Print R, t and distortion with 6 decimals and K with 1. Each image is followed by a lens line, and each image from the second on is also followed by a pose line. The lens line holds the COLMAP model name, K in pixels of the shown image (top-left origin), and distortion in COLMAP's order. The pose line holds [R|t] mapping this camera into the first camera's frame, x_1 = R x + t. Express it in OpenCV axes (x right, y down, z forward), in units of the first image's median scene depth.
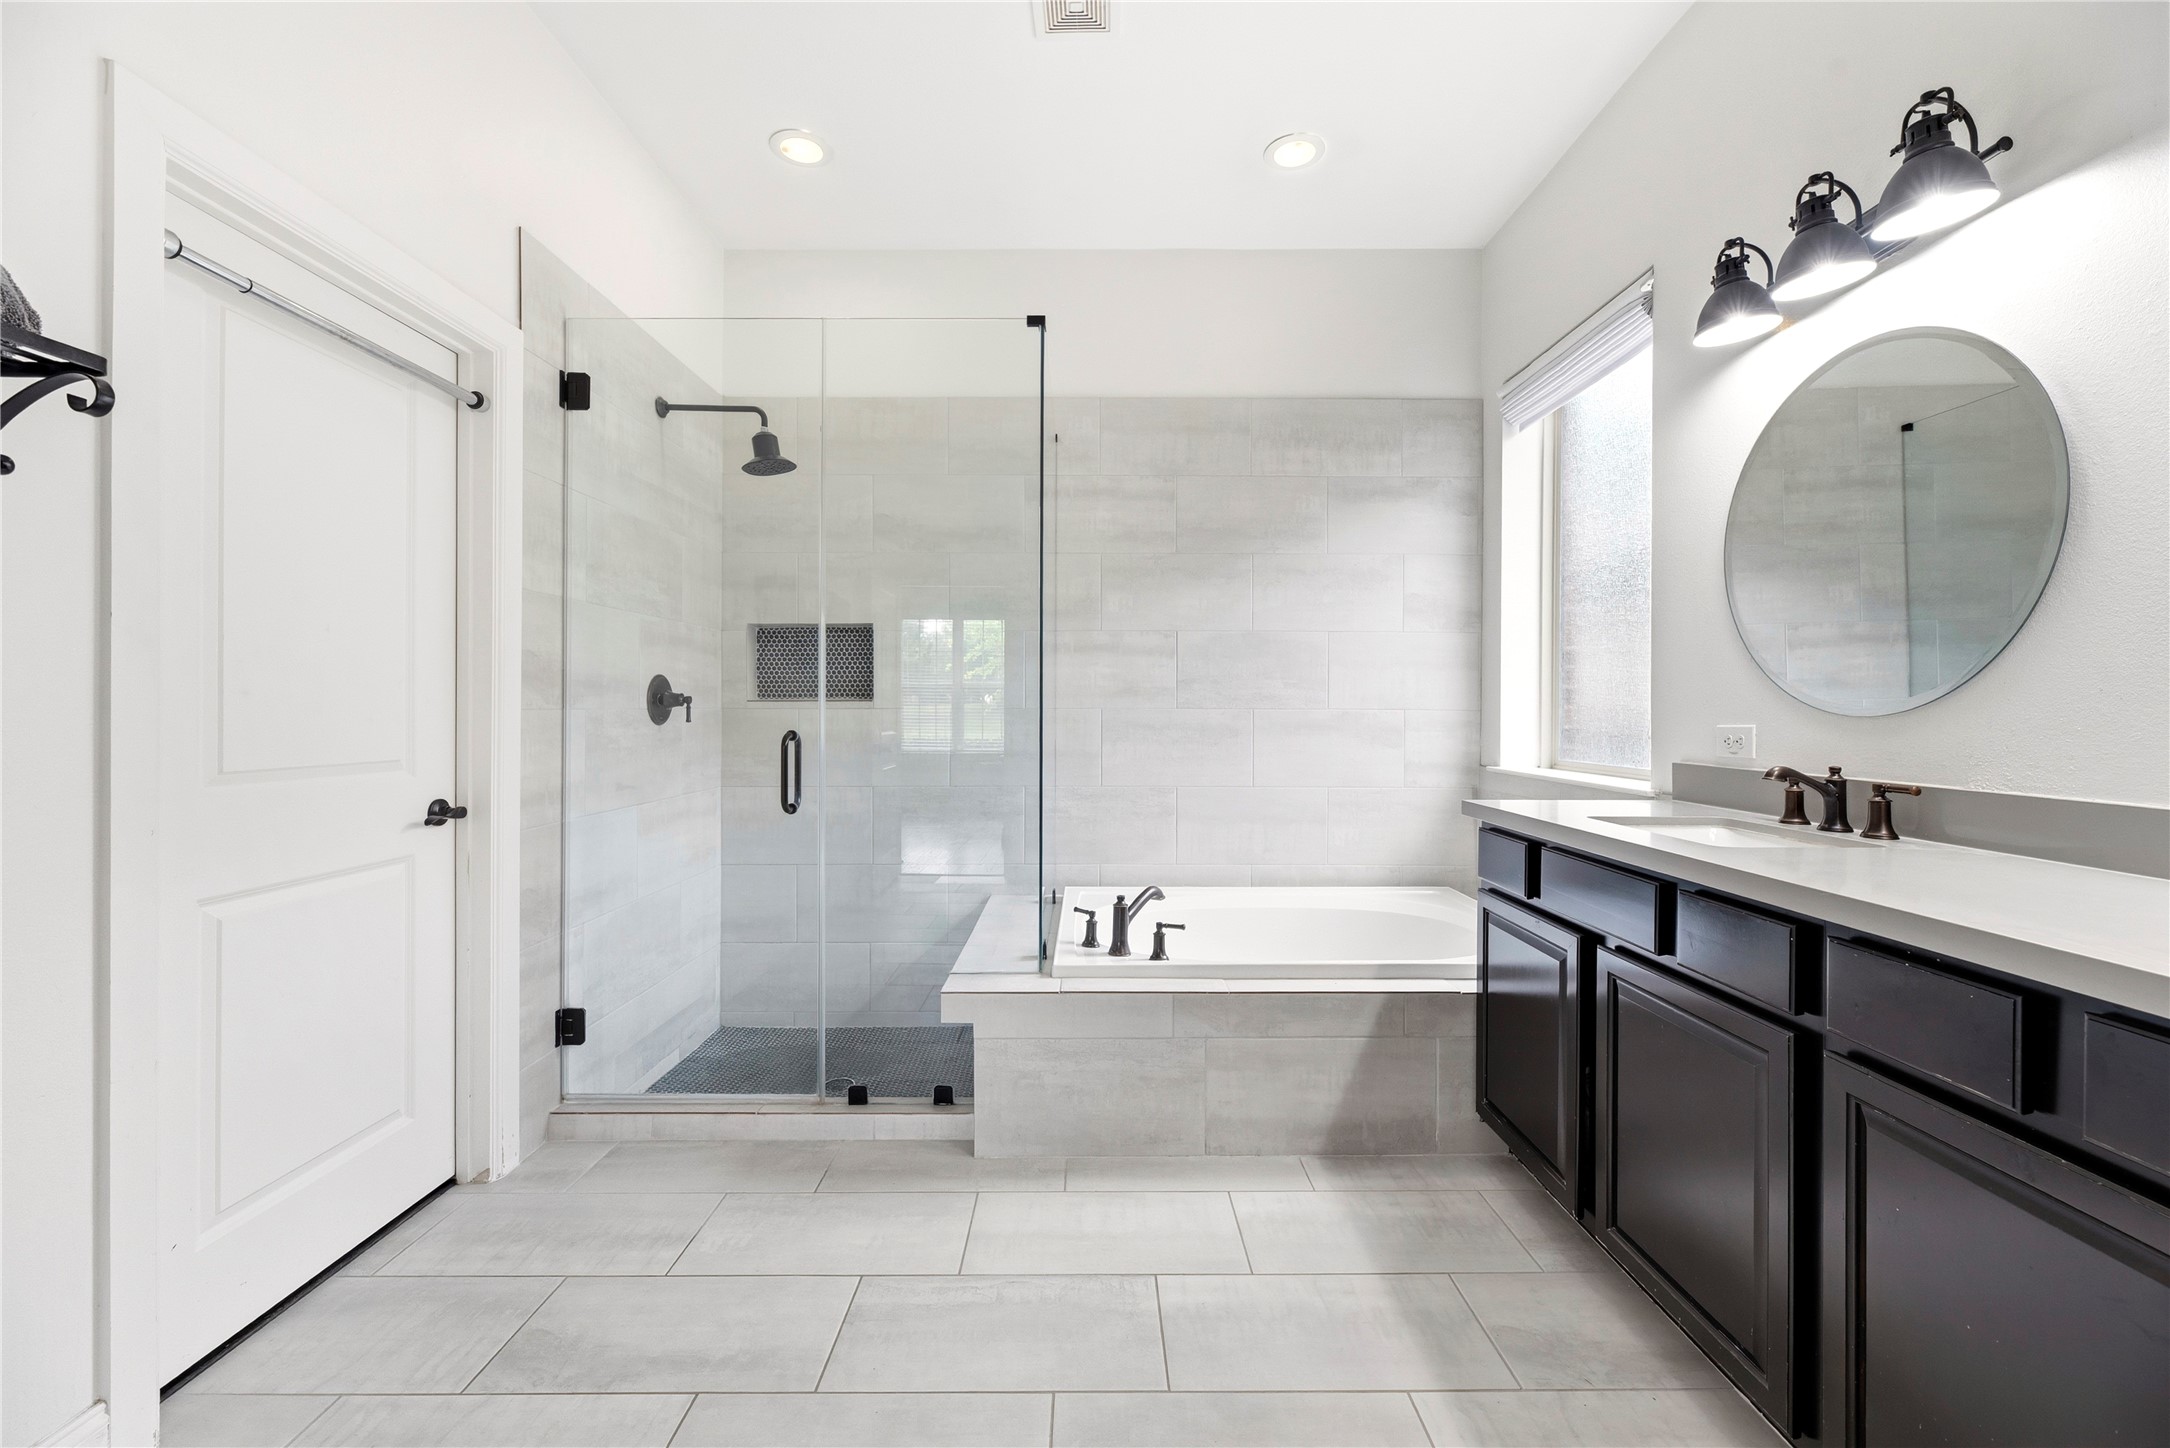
lens RADIAL K [[878.5, 0, 1089.4], [0, 878.5, 712.0], [0, 0, 1]] dist [0.005417, -0.000784]
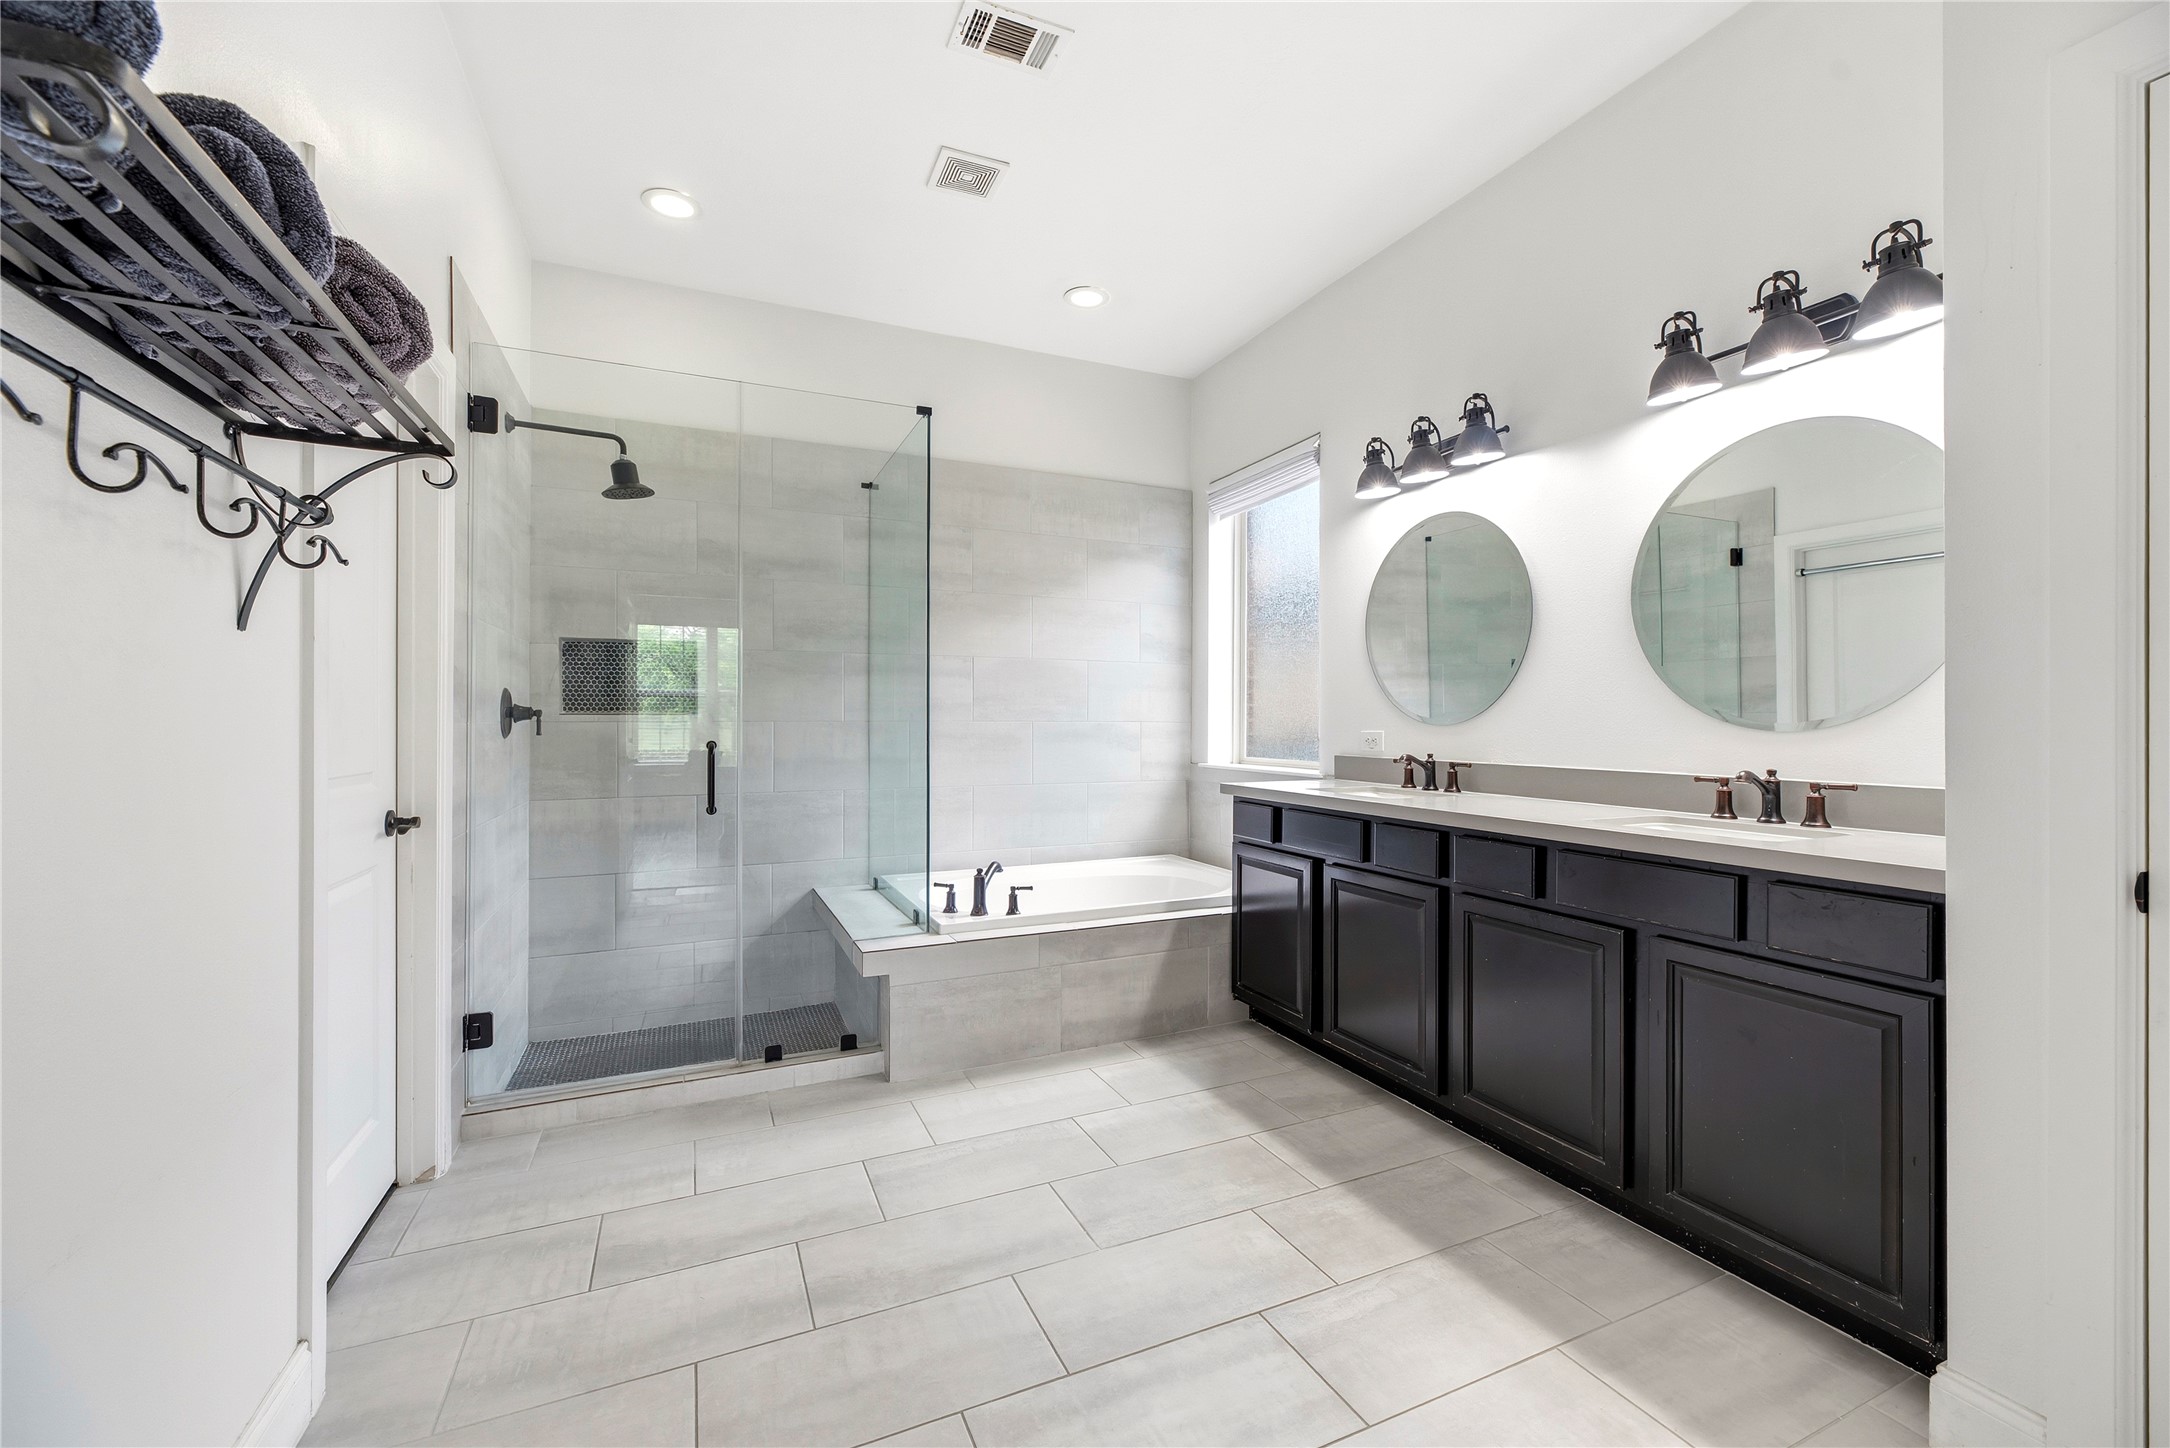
lens RADIAL K [[878.5, 0, 1084.7], [0, 878.5, 724.8], [0, 0, 1]] dist [0.005417, -0.000784]
pose [[0.912645, -0.003264, 0.408741, -0.385999], [0.002784, 0.999995, 0.001769, -0.000571], [-0.408744, -0.000476, 0.912649, -0.246720]]
